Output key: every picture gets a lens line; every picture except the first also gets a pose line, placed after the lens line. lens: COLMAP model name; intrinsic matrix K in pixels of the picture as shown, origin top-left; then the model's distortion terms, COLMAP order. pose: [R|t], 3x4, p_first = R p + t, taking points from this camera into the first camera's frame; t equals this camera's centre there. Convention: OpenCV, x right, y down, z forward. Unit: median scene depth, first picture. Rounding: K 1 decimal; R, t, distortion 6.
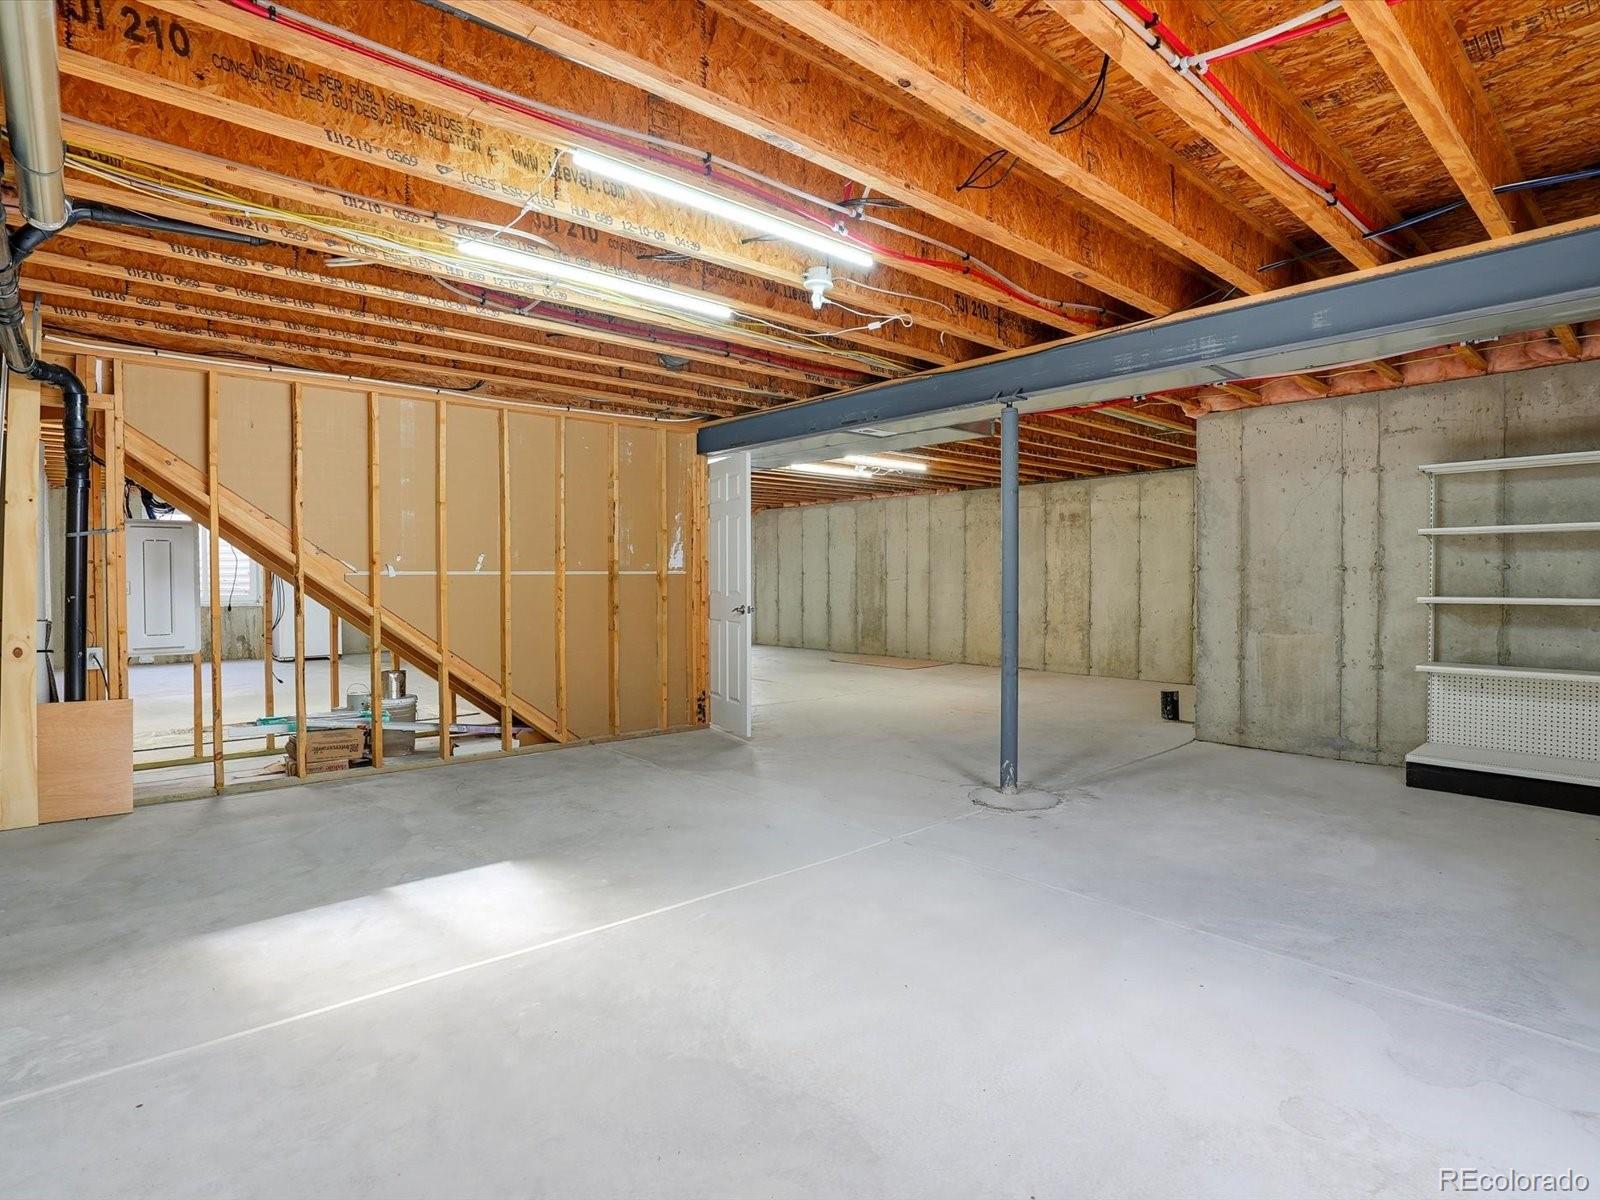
lens RADIAL K [[841.8, 0, 795.3], [0, 841.8, 596.4], [0, 0, 1]] dist [-0.047686, 0.016803]
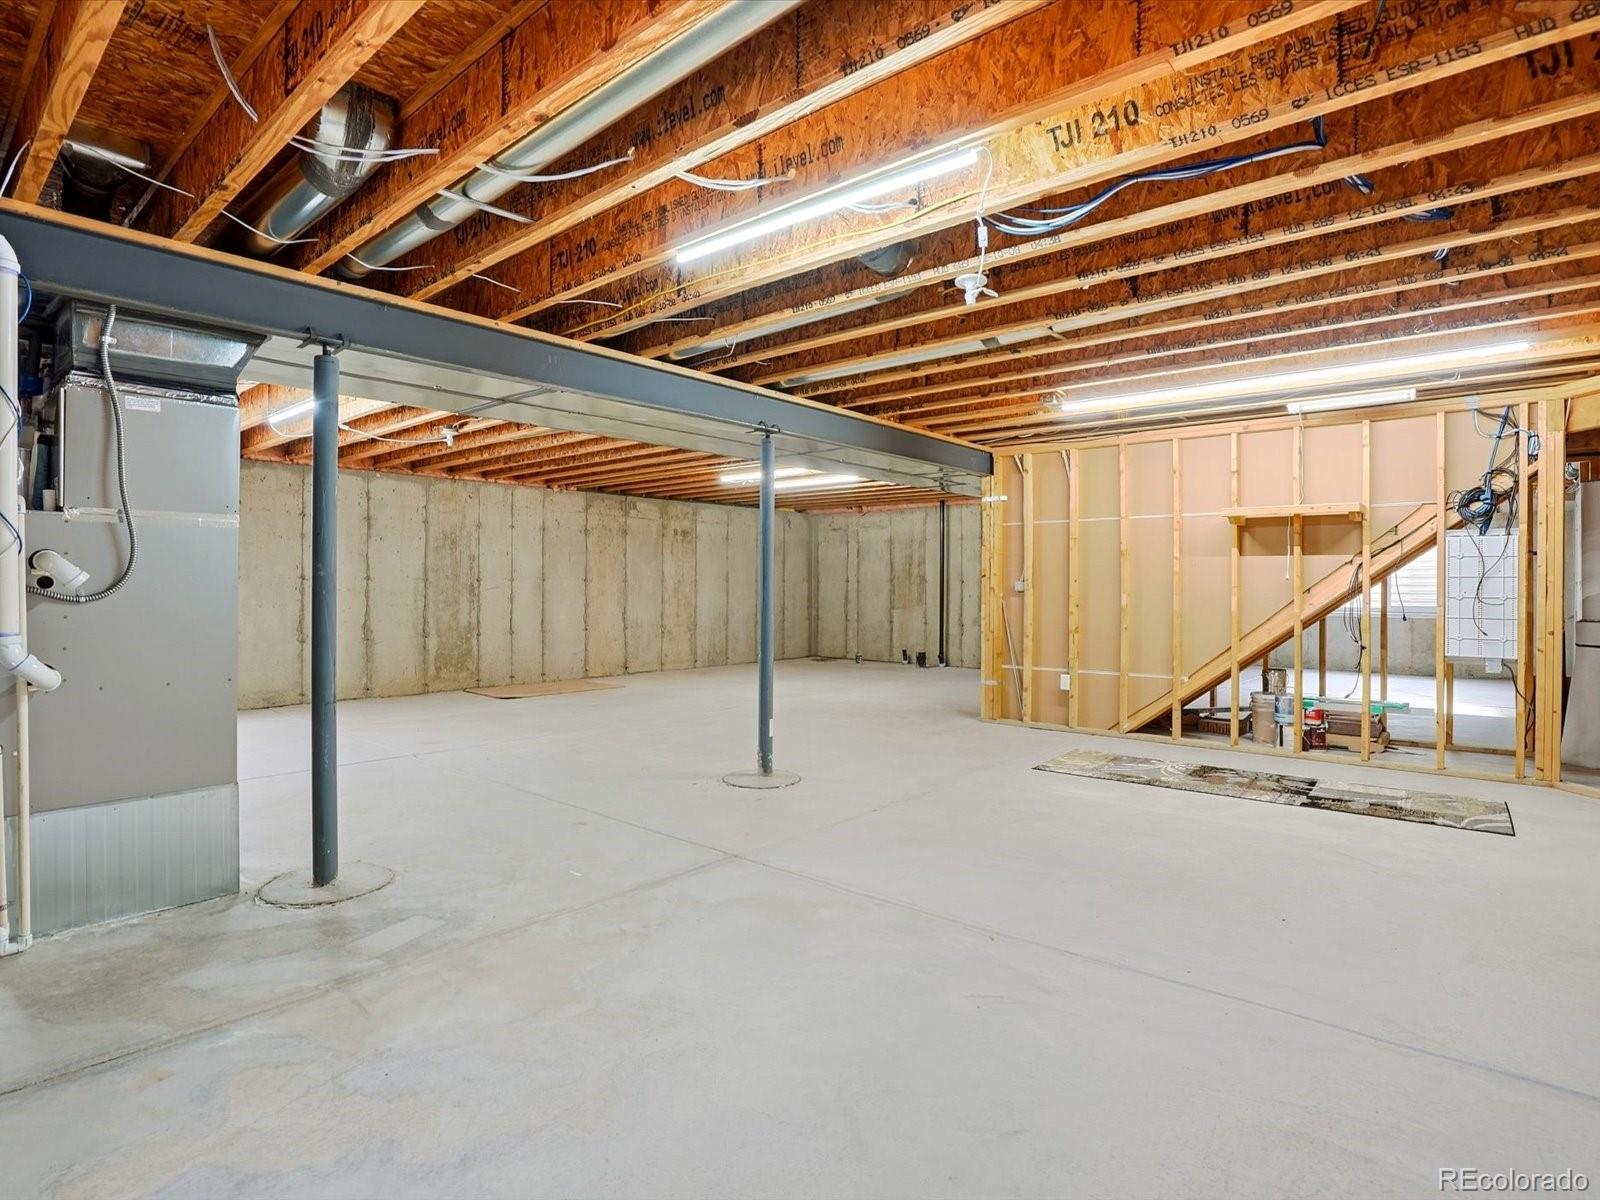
lens RADIAL K [[841.8, 0, 794.9], [0, 841.8, 589.4], [0, 0, 1]] dist [-0.047686, 0.016803]
pose [[-0.111122, -0.009402, 0.993762, -0.750621], [0.016353, 0.999803, 0.011288, -0.024991], [-0.993672, 0.017505, -0.110947, 0.880830]]
